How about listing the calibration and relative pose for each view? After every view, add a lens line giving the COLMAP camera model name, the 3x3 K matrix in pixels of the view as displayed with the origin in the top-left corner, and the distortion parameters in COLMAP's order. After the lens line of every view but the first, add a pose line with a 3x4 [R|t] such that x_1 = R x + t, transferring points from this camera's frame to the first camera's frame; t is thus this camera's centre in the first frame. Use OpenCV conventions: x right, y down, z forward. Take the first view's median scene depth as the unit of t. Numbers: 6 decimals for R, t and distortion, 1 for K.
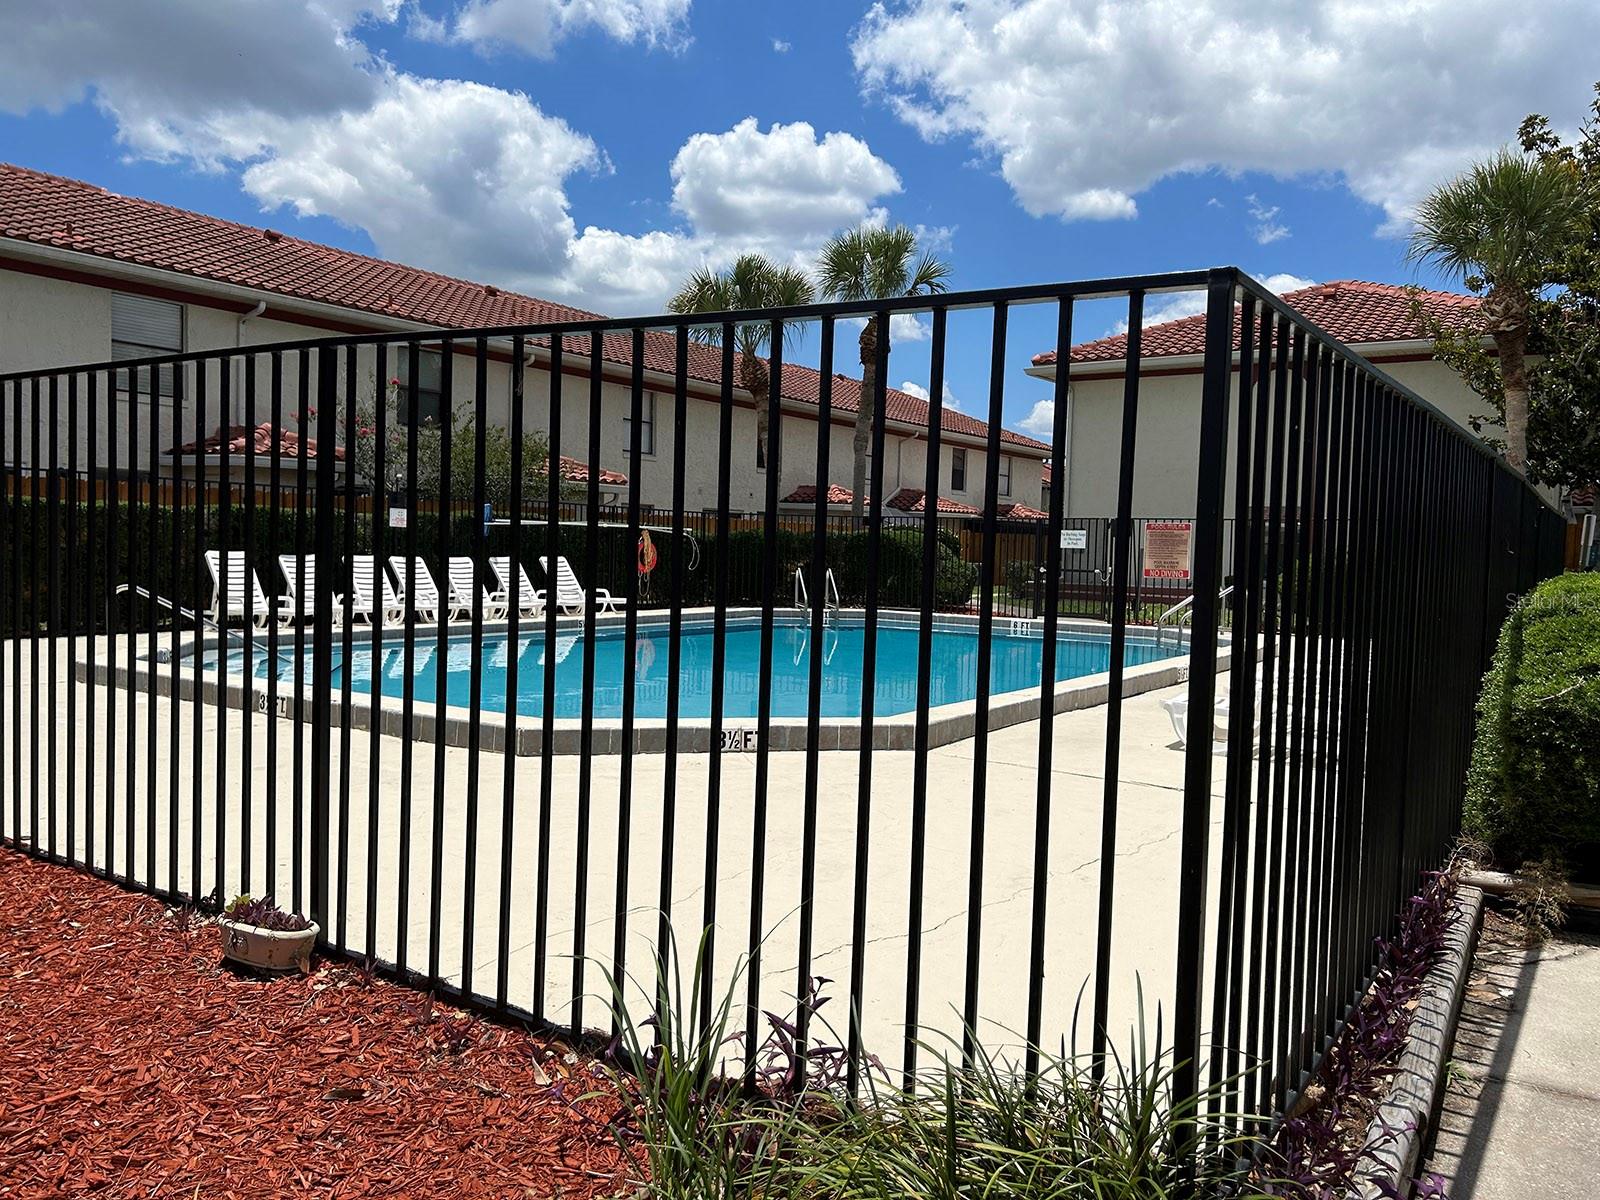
lens RADIAL K [[1217.4, 0, 805.6], [0, 1217.4, 593.7], [0, 0, 1]] dist [0.061546, -0.009995]
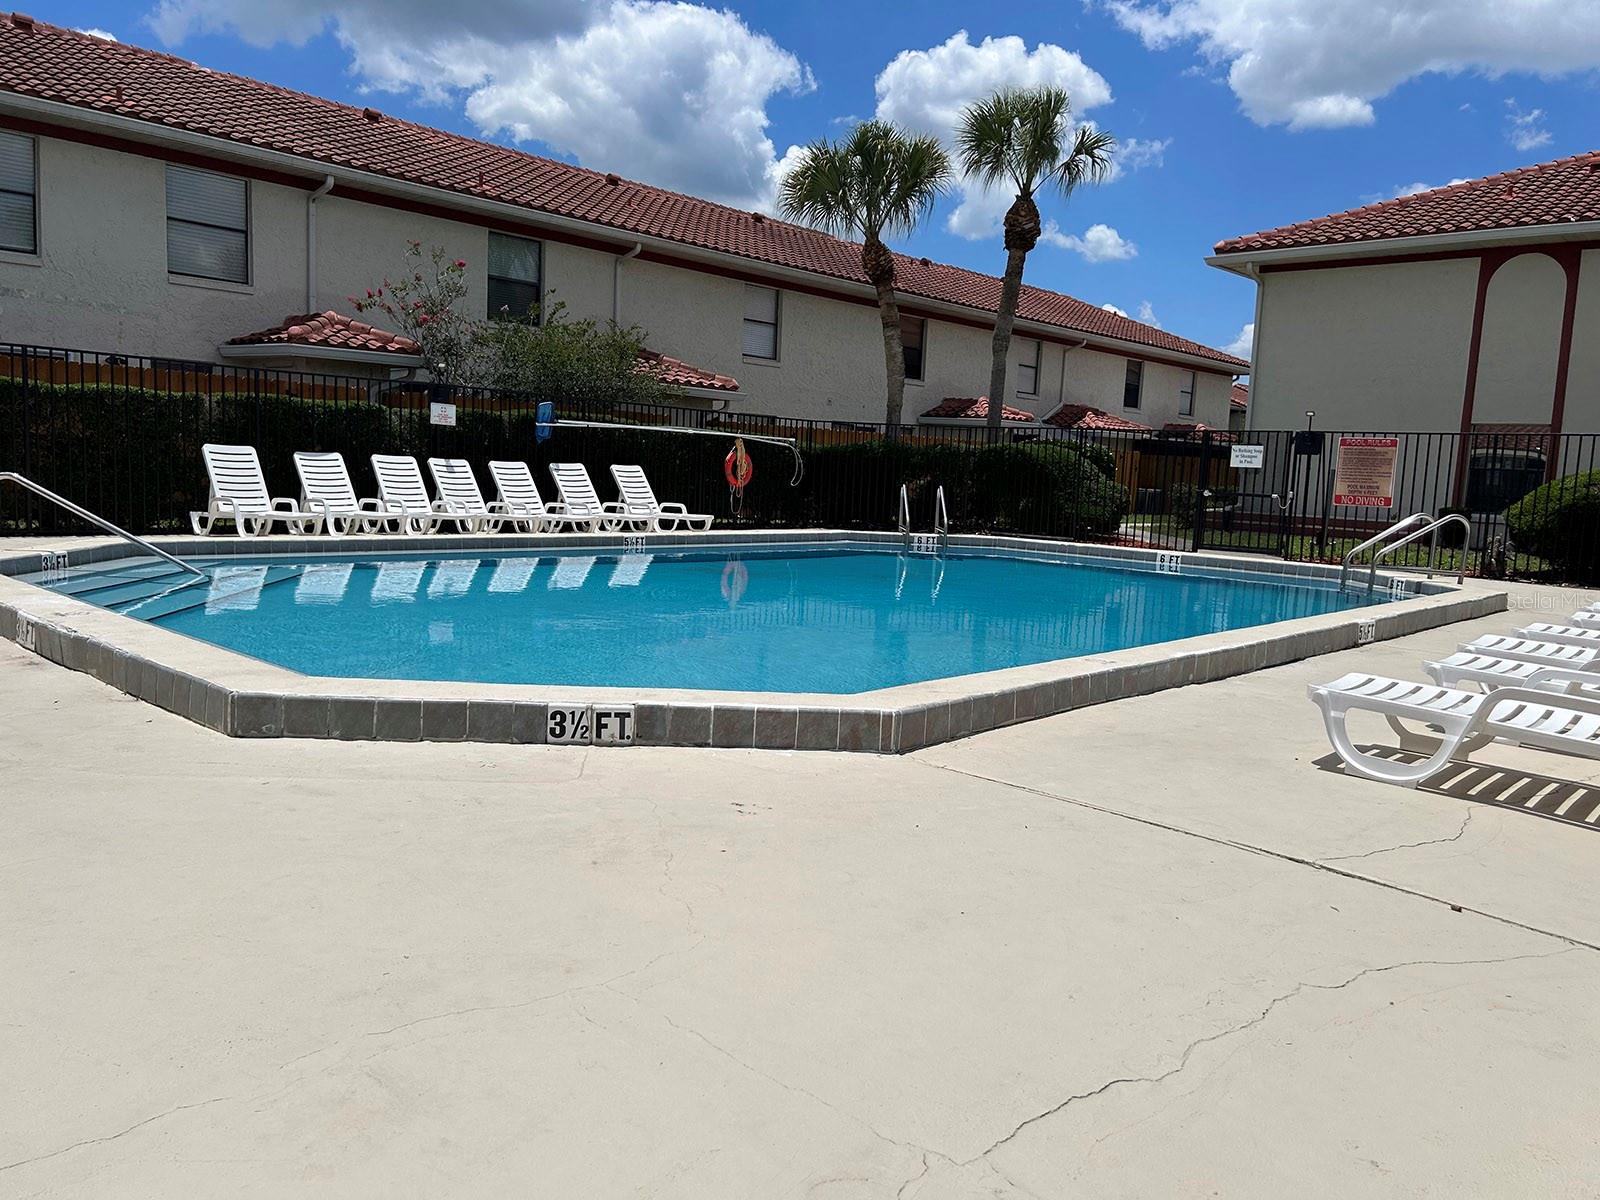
lens RADIAL K [[1217.4, 0, 805.6], [0, 1217.4, 593.7], [0, 0, 1]] dist [0.061546, -0.009995]
pose [[0.988677, 0.035931, -0.145697, 0.050737], [-0.026895, 0.997618, 0.063521, 0.002806], [0.147632, -0.058884, 0.987288, 0.135335]]
